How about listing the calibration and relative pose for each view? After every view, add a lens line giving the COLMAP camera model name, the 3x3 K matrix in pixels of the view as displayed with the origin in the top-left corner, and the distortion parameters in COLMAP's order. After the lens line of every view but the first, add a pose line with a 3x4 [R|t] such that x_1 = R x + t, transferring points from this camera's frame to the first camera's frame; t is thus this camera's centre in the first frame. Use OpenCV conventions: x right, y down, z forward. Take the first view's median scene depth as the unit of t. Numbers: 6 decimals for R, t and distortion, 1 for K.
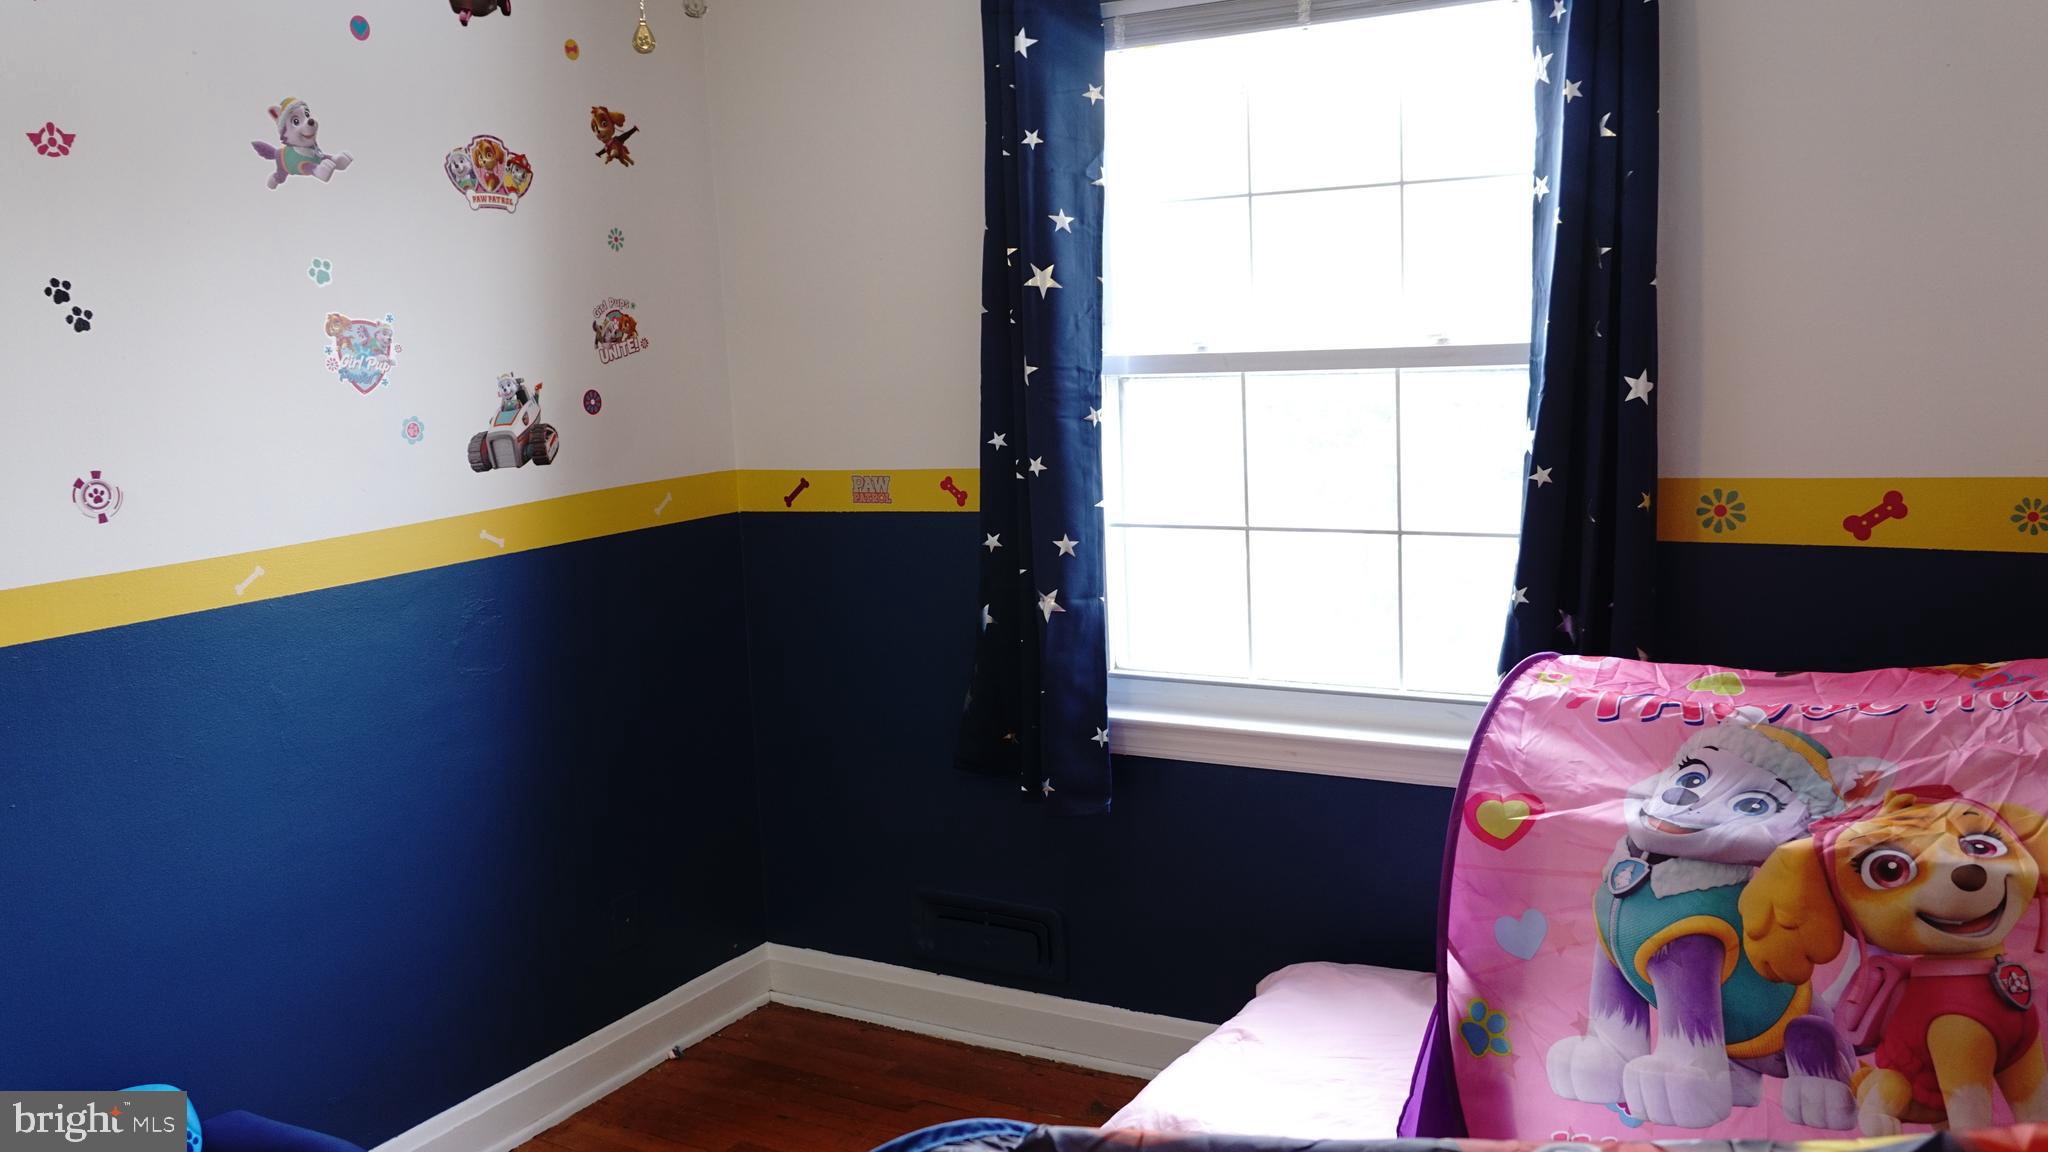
lens RADIAL K [[1693.9, 0, 1020.0], [0, 1693.9, 587.8], [0, 0, 1]] dist [-0.064370, 0.056429]
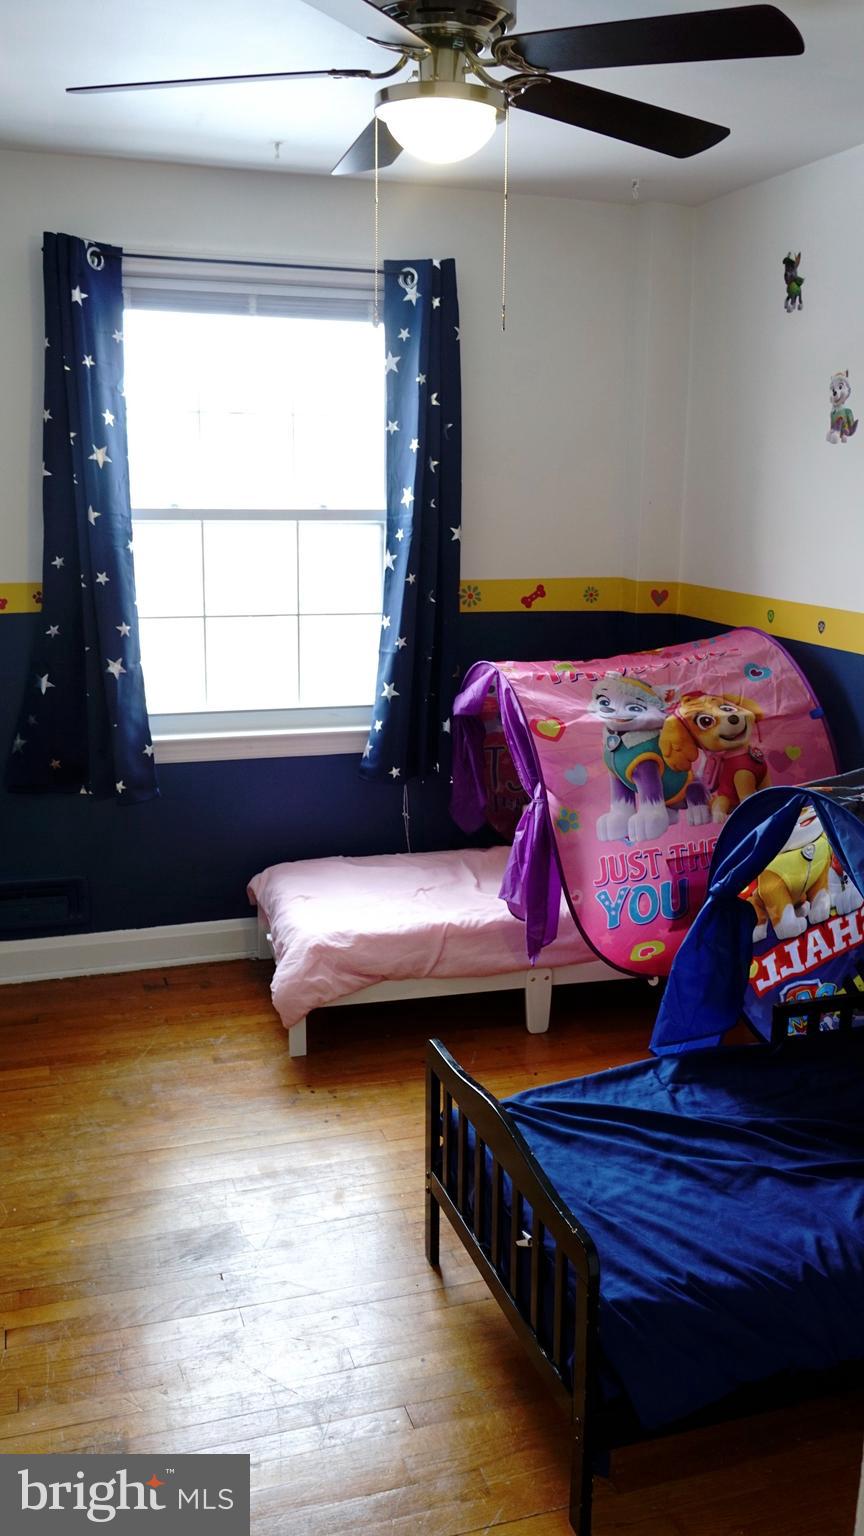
lens RADIAL K [[1270.4, 0, 426.9], [0, 1270.4, 785.6], [0, 0, 1]] dist [-0.064370, 0.056429]
pose [[0.654132, -0.119728, 0.746844, -0.811798], [0.072670, 0.992773, 0.095505, 0.032299], [-0.752882, -0.008200, 0.658105, 0.026864]]
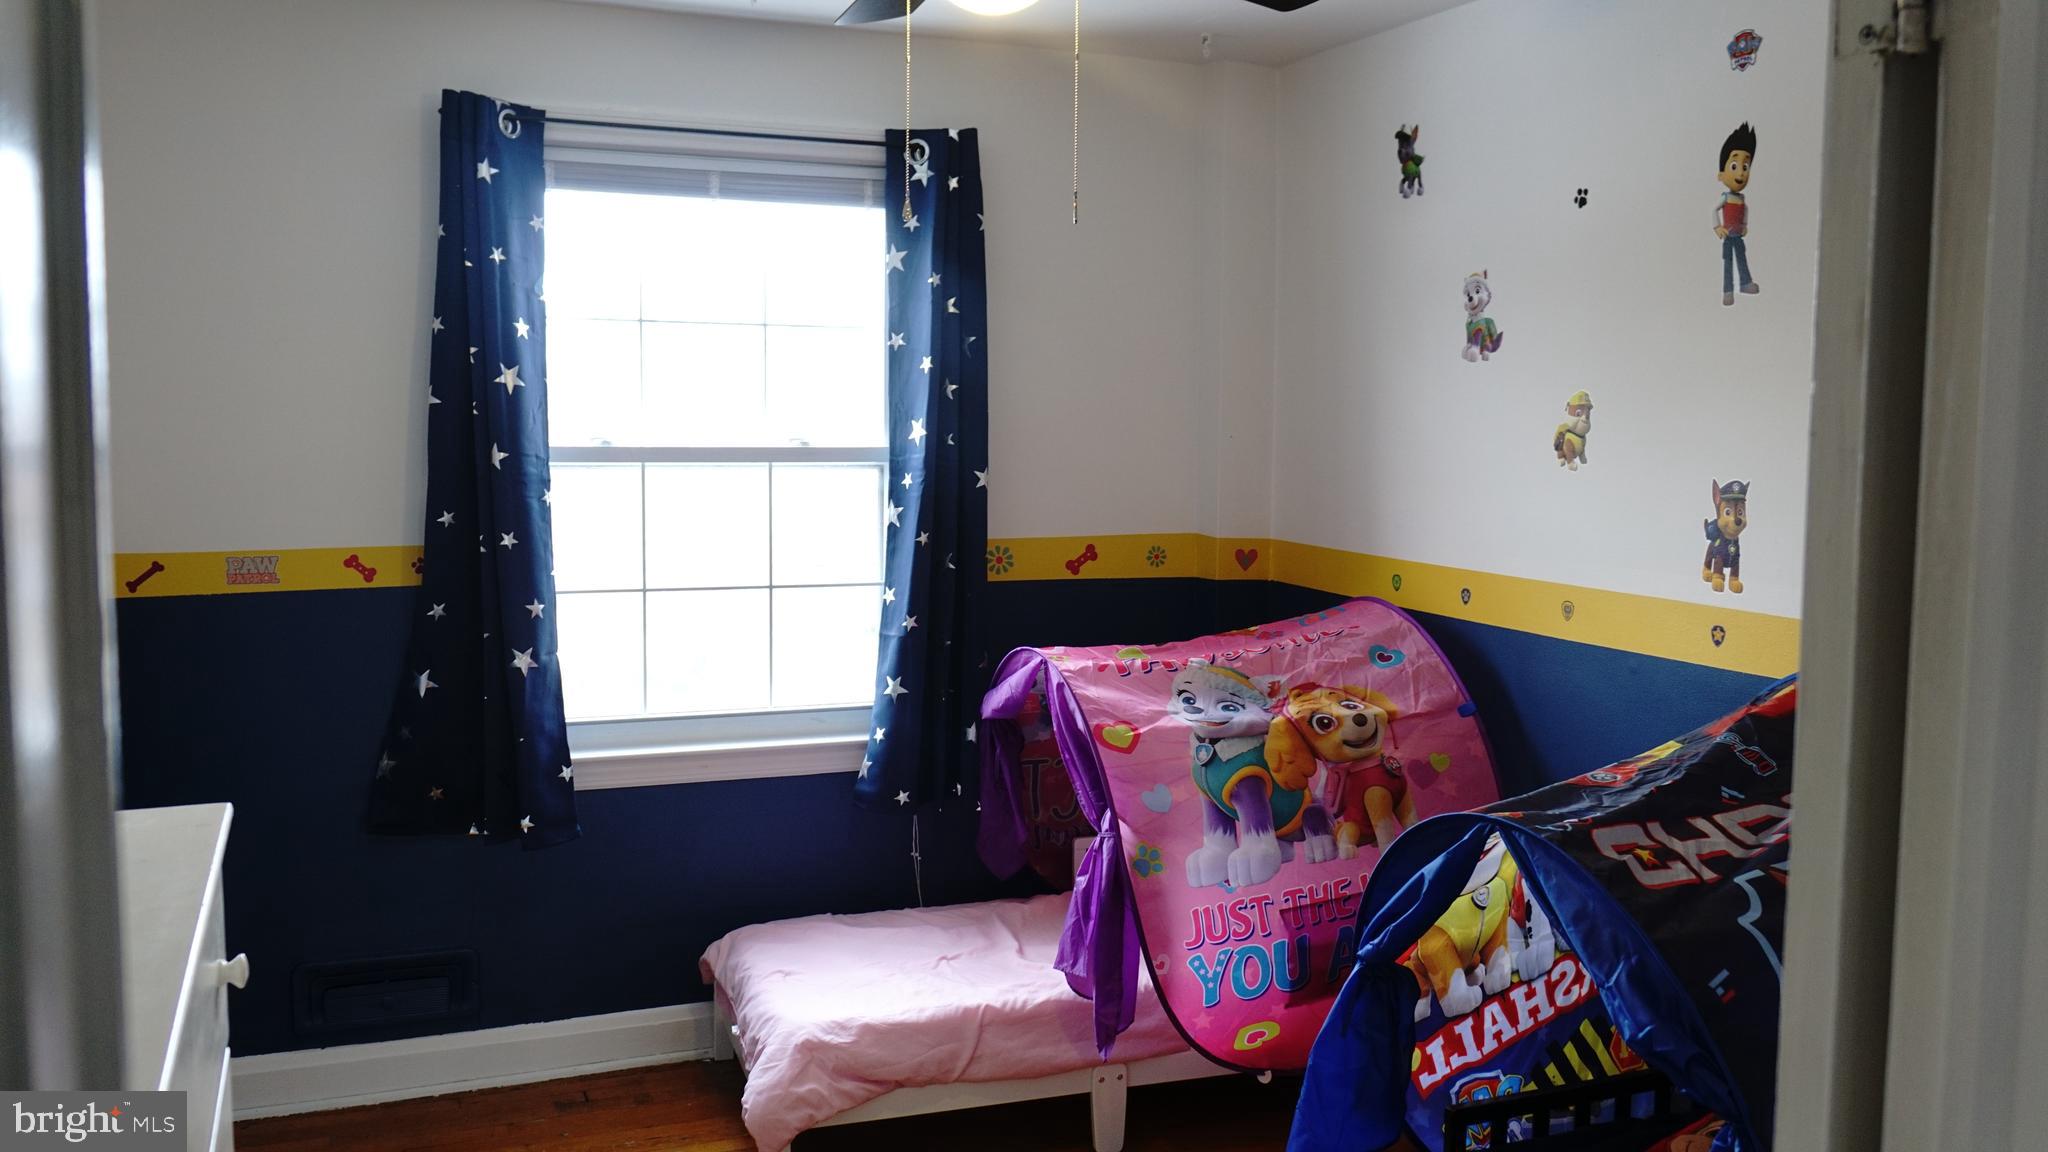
lens RADIAL K [[1693.9, 0, 1020.0], [0, 1693.9, 587.8], [0, 0, 1]] dist [-0.064370, 0.056429]
pose [[0.596965, -0.029032, 0.801742, -0.831784], [0.083955, 0.996119, -0.026441, 0.022347], [-0.797862, 0.083095, 0.597085, 0.065088]]
